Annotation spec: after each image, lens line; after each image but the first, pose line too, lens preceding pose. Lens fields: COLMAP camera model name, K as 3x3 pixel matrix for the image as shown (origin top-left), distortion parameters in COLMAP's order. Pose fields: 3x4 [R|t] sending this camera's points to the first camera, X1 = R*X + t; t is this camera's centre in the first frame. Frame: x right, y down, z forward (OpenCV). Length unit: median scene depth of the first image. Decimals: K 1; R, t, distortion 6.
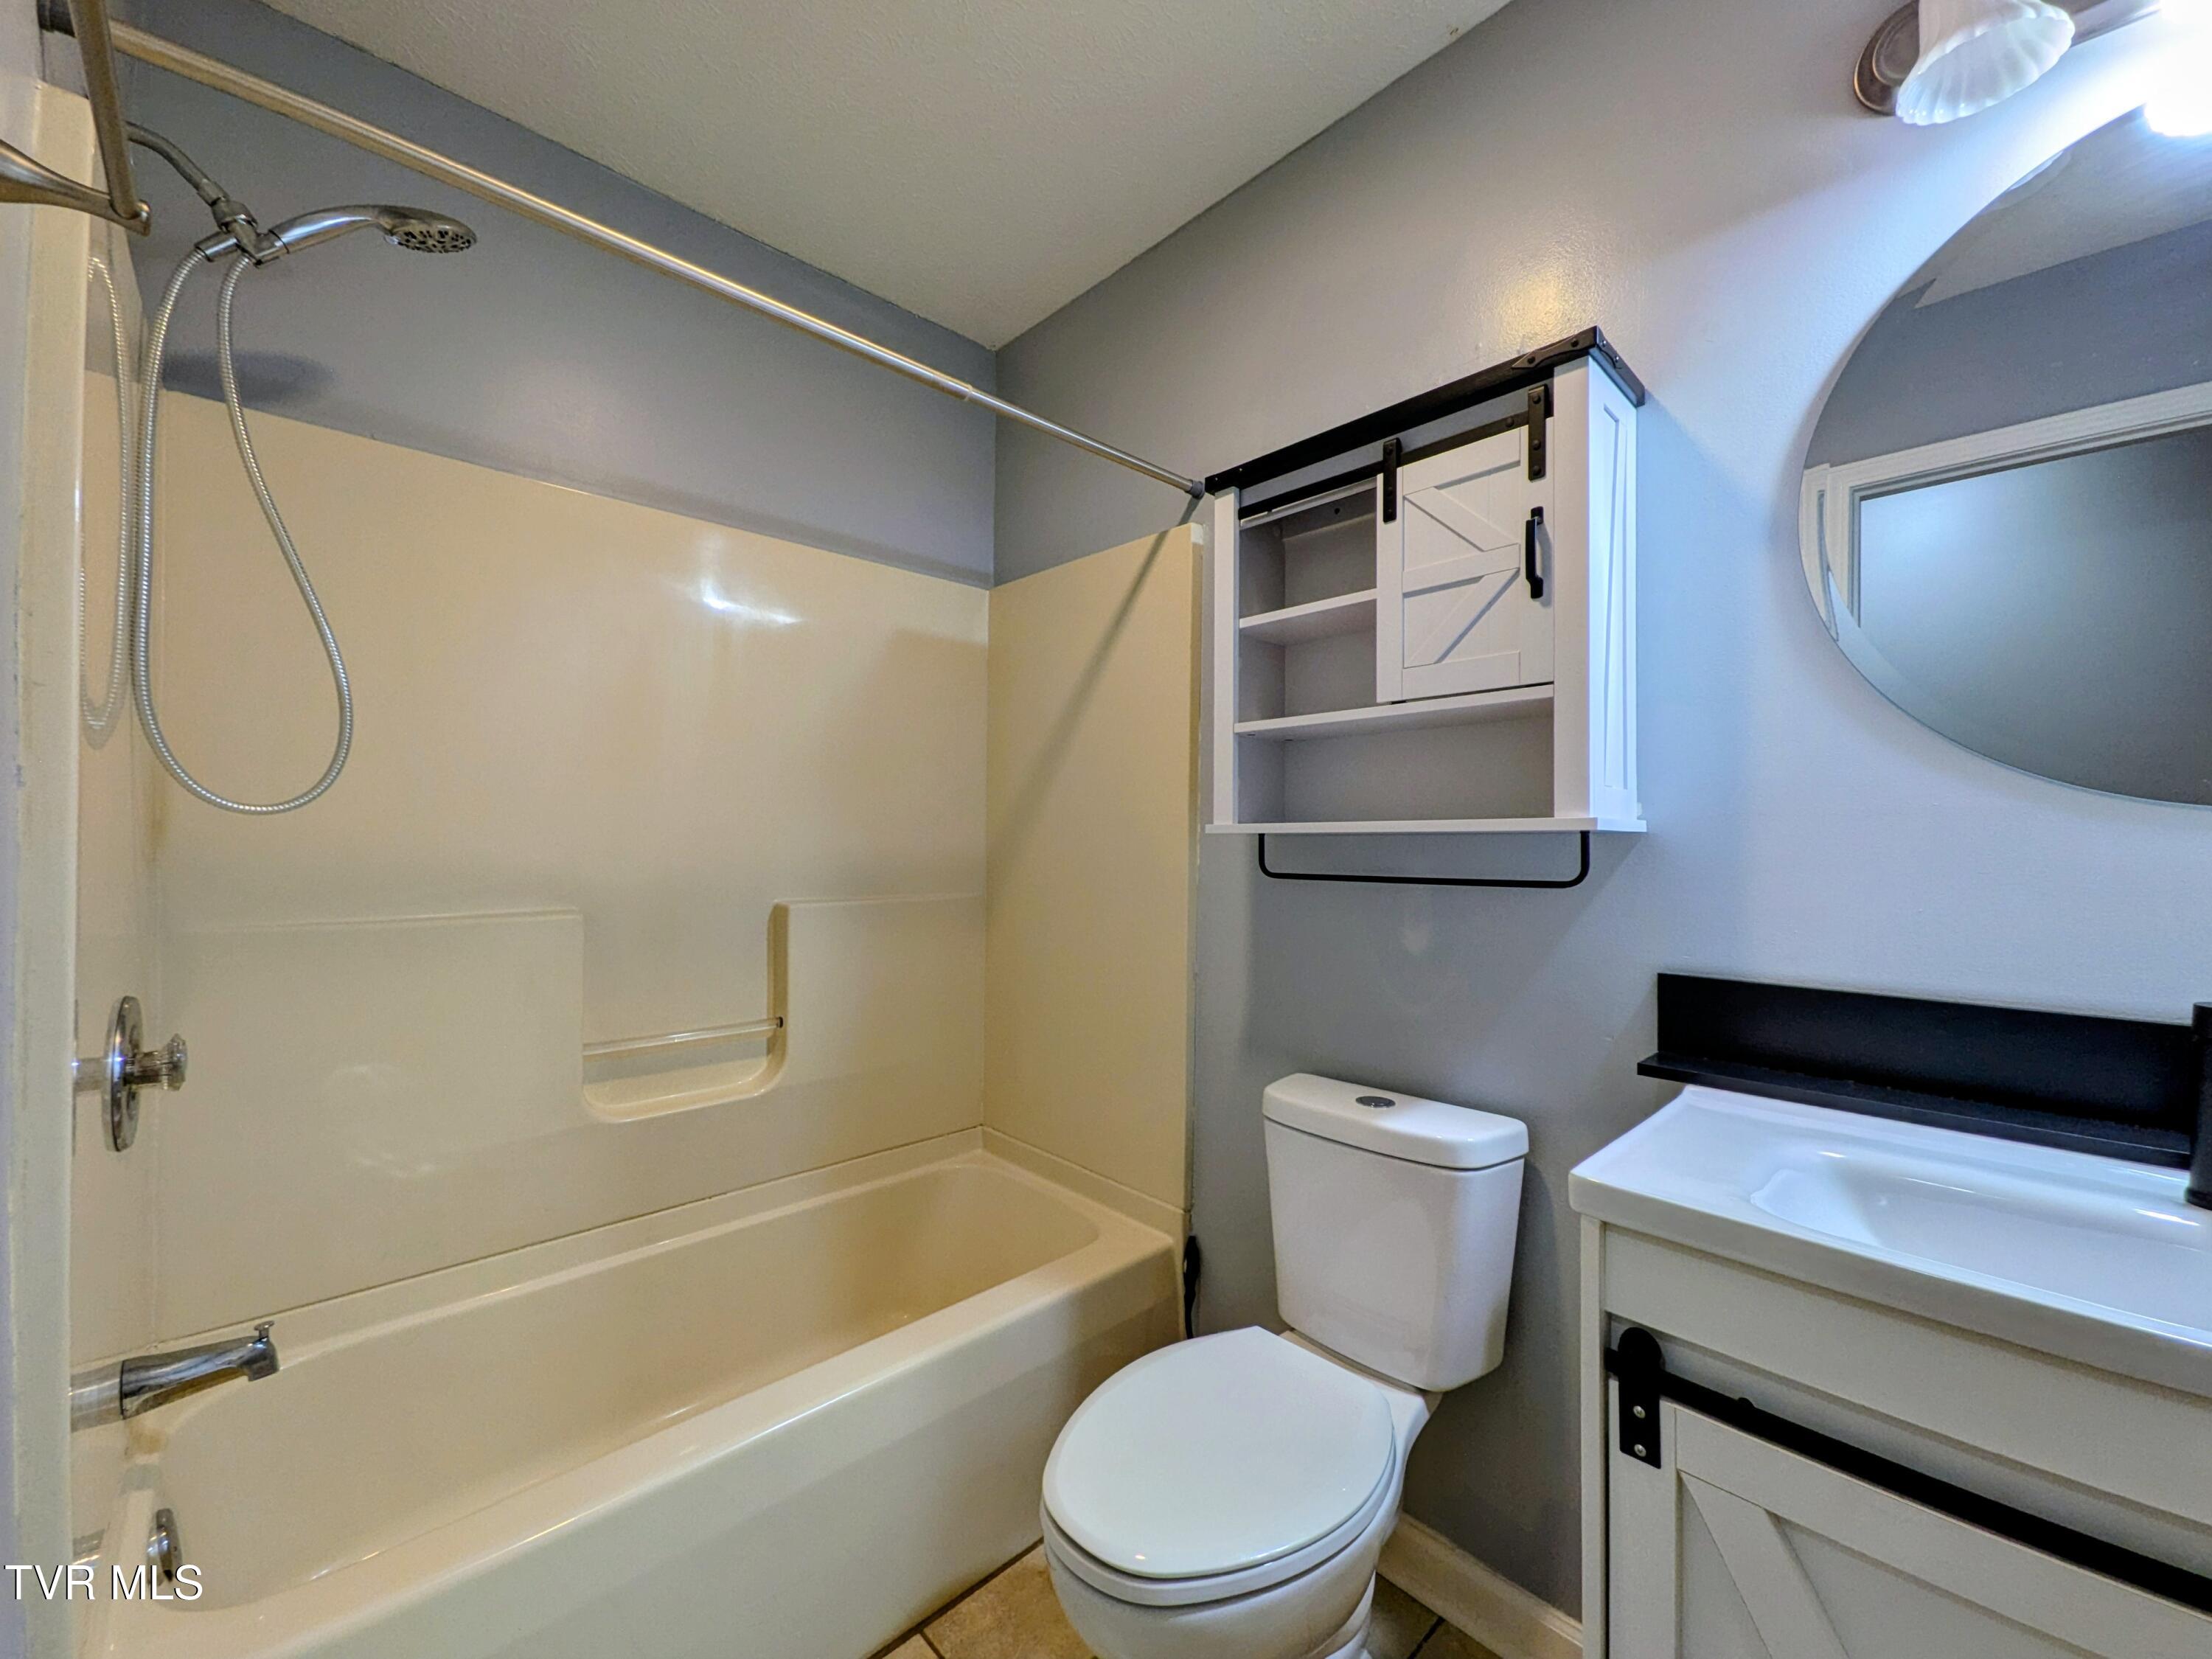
lens RADIAL K [[866.8, 0, 1110.4], [0, 866.8, 832.8], [0, 0, 1]] dist [0.008931, -0.000269]
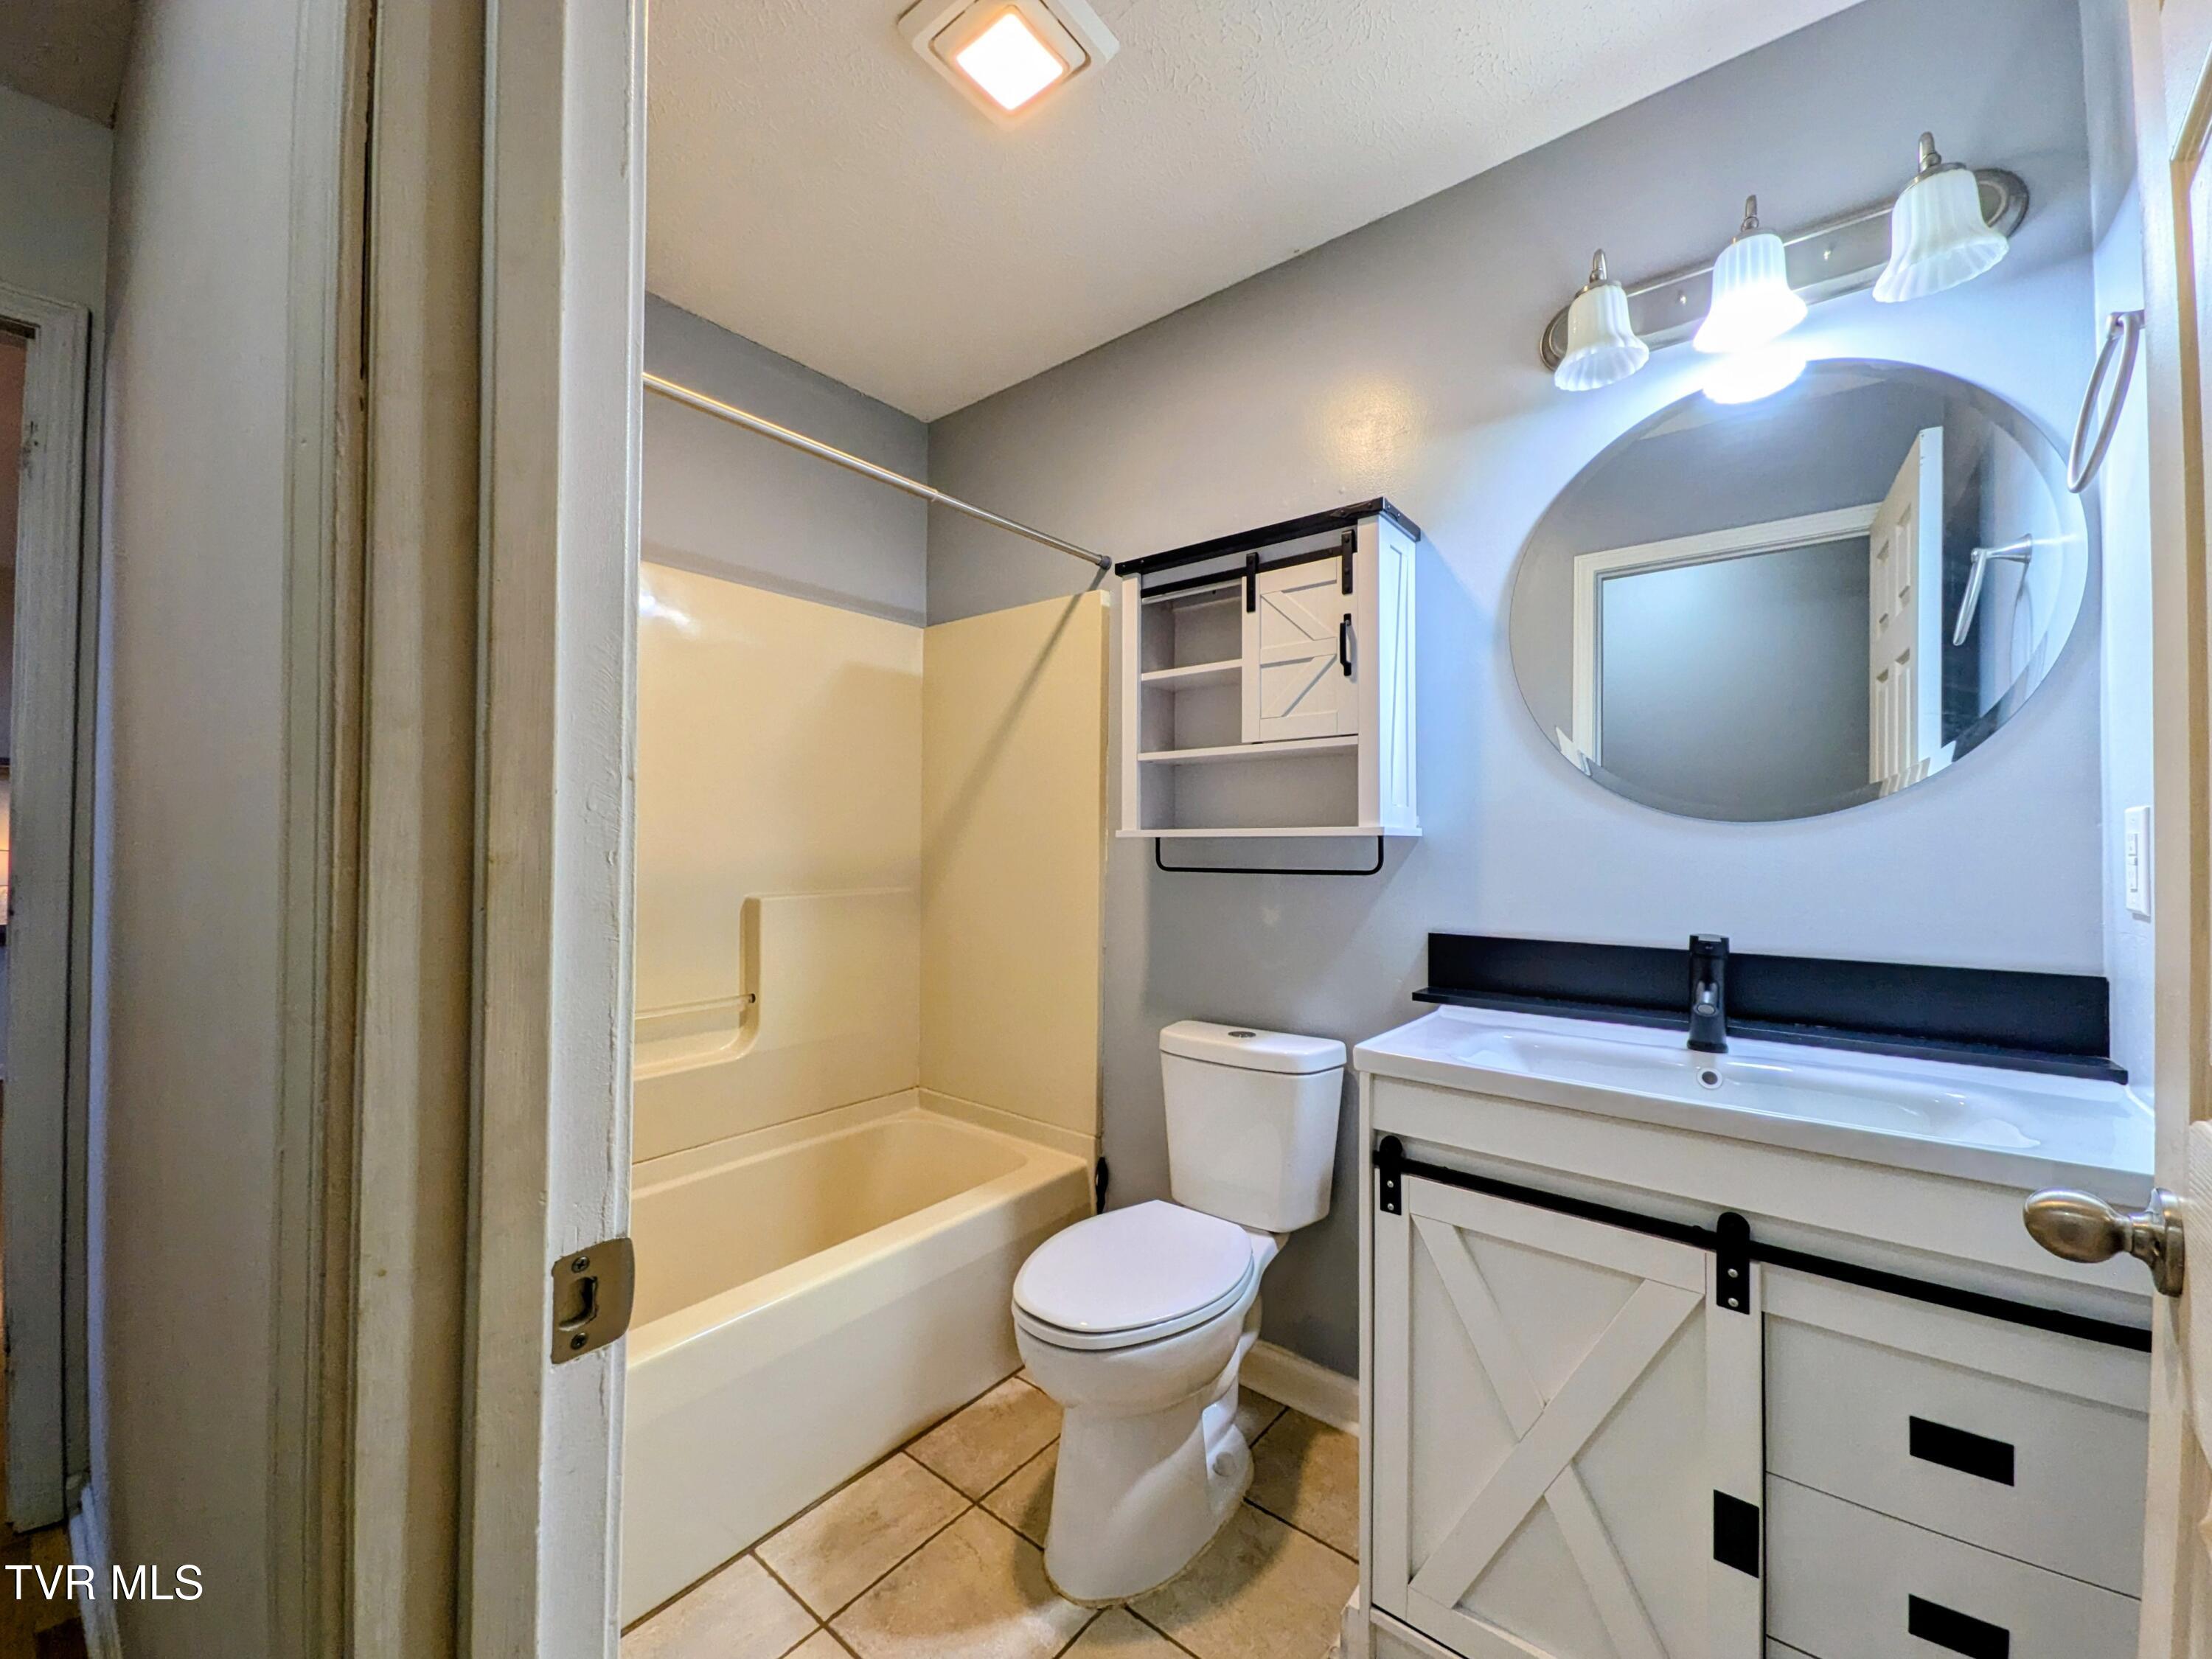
lens RADIAL K [[878.9, 0, 1111.1], [0, 878.9, 832.3], [0, 0, 1]] dist [0.005882, -0.000222]
pose [[0.990241, -0.000840, 0.139361, -0.094863], [0.001189, 0.999996, -0.002419, -0.004093], [-0.139359, 0.002561, 0.990239, -0.357622]]
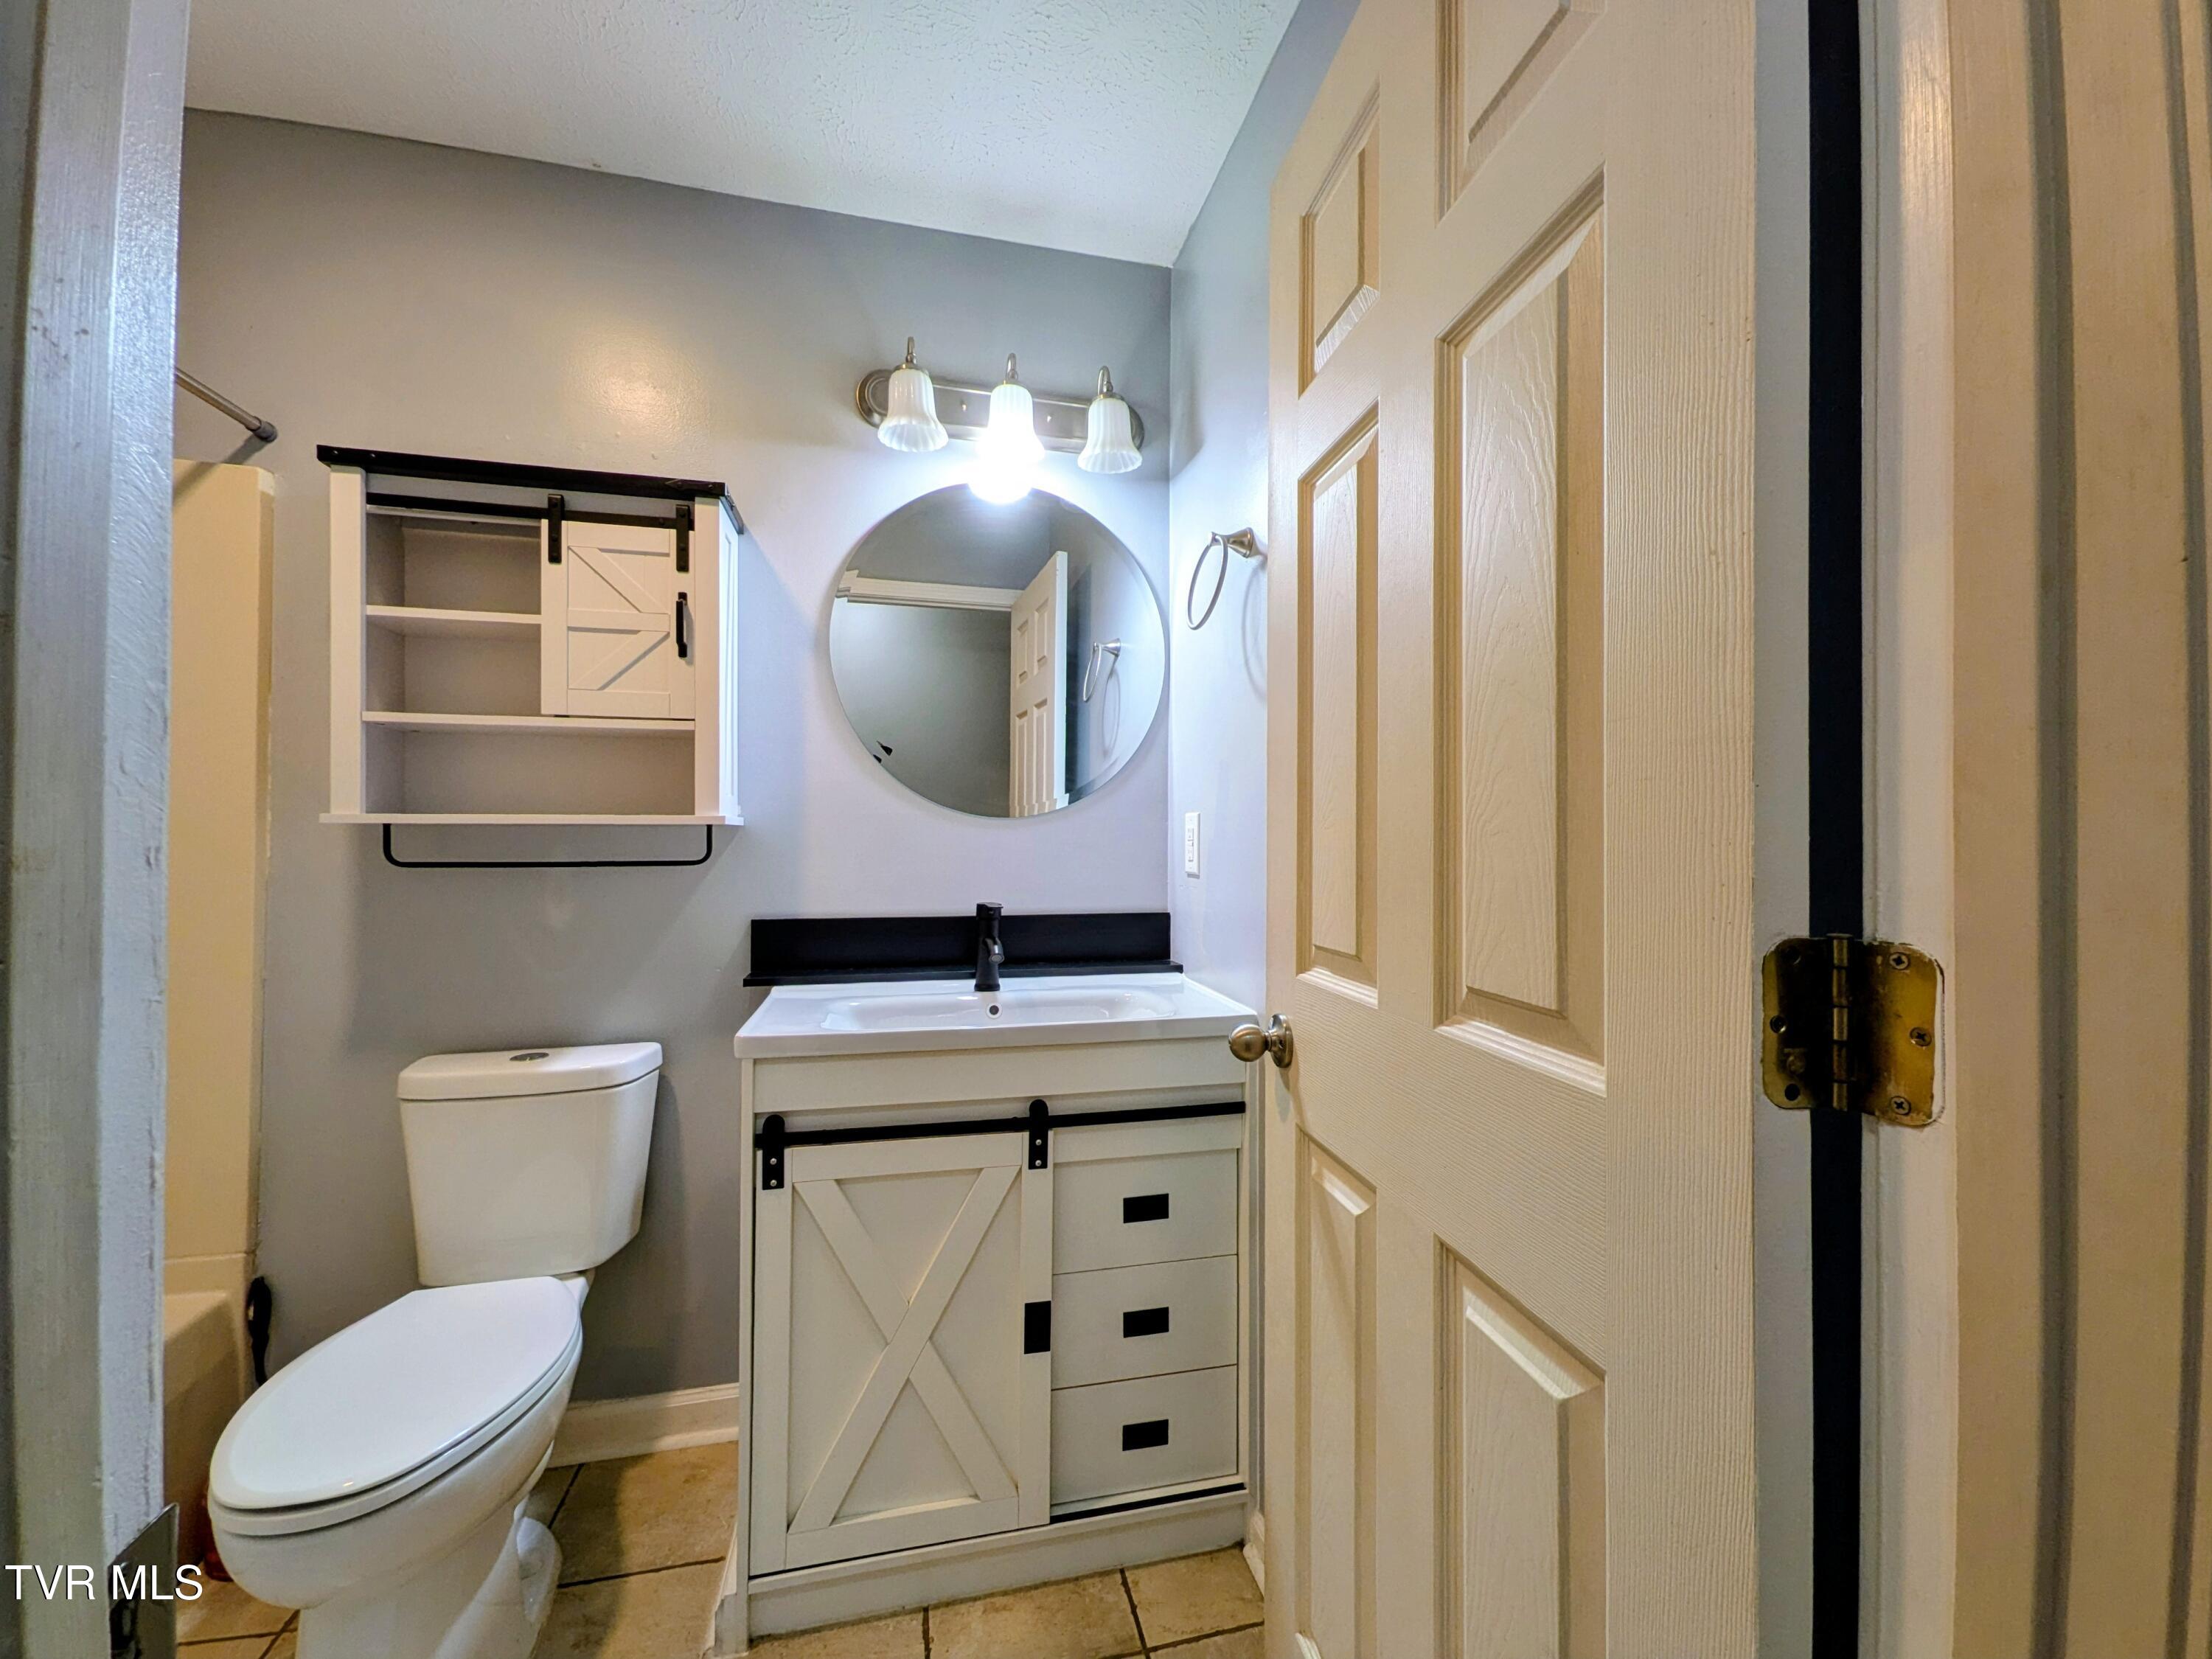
lens RADIAL K [[866.8, 0, 1110.4], [0, 866.8, 832.8], [0, 0, 1]] dist [0.008931, -0.000269]
pose [[0.498271, -0.000510, 0.867021, -0.333712], [-0.009659, 0.999934, 0.006140, -0.003578], [-0.866968, -0.011434, 0.498233, -0.259487]]
